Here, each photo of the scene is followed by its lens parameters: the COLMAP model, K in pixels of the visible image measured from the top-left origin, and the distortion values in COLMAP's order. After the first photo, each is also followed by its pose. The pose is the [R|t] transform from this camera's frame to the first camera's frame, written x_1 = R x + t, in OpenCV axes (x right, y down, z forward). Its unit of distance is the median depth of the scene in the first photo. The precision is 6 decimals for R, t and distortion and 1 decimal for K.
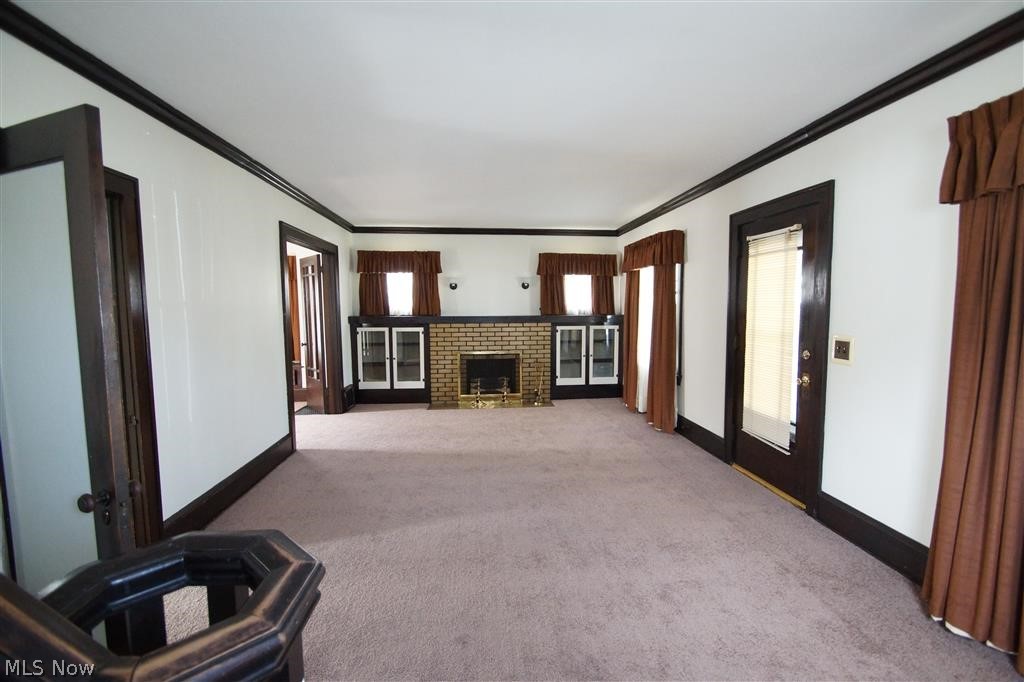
lens RADIAL K [[459.8, 0, 516.2], [0, 459.8, 347.2], [0, 0, 1]] dist [0.000187, 0.000107]
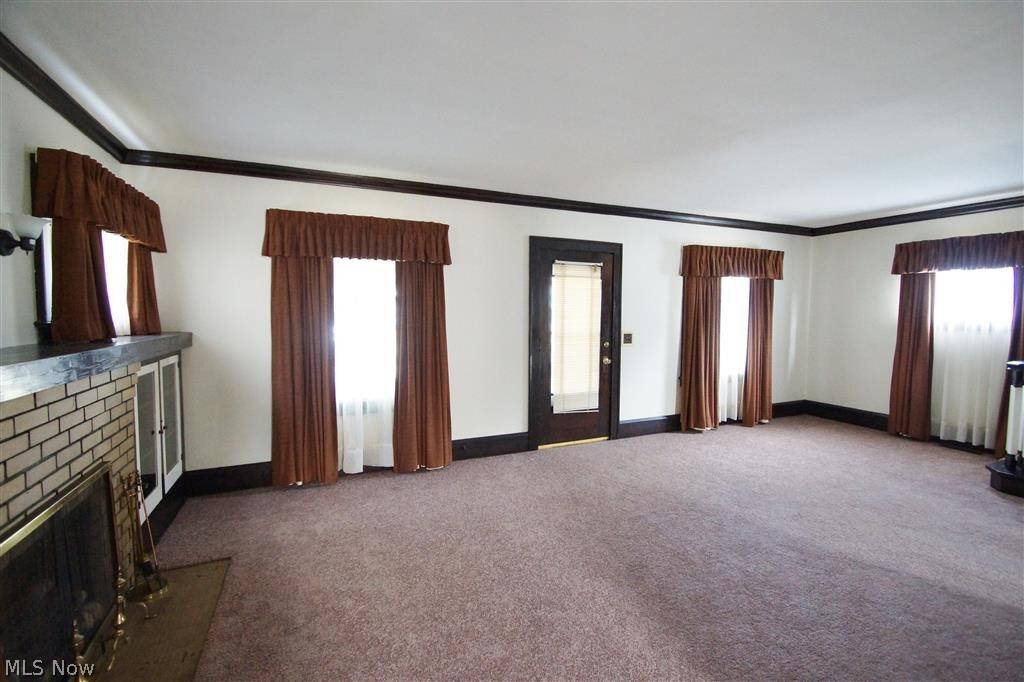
lens RADIAL K [[459.8, 0, 514.0], [0, 459.8, 336.0], [0, 0, 1]] dist [0.000187, 0.000107]
pose [[-0.314091, -0.049870, 0.948082, -0.463113], [0.081556, 0.993511, 0.079278, -0.097366], [-0.945883, 0.102222, -0.307986, 1.041242]]
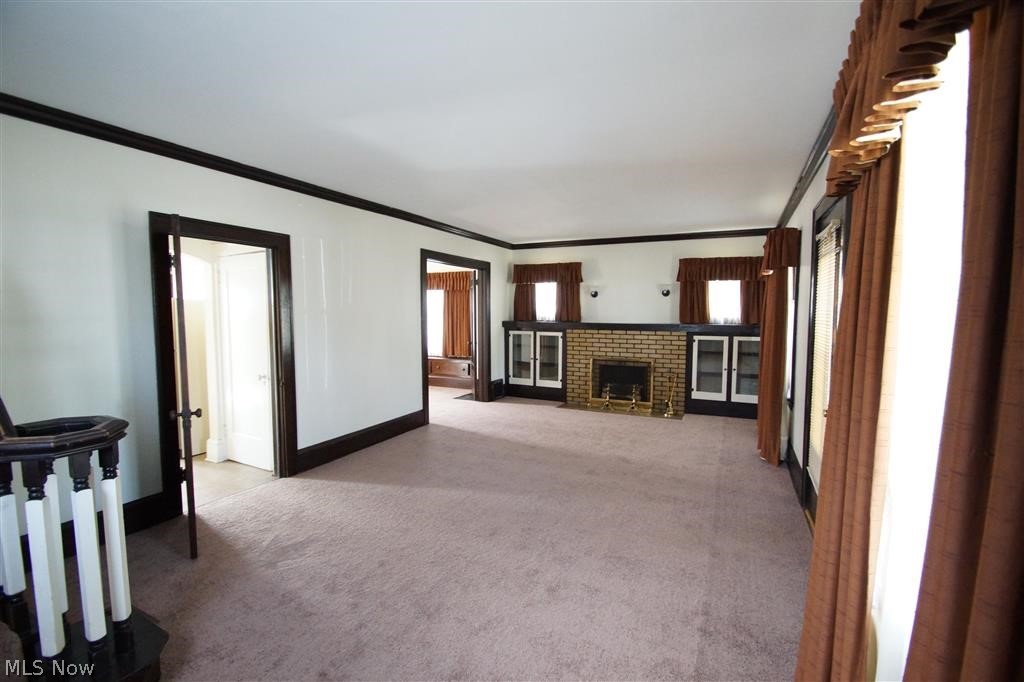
lens RADIAL K [[459.8, 0, 516.1], [0, 459.8, 347.6], [0, 0, 1]] dist [0.000187, 0.000107]
pose [[0.854414, 0.049215, -0.517256, 0.272101], [-0.053659, 0.998539, 0.006371, -0.008180], [0.516814, 0.022312, 0.855807, 0.008917]]
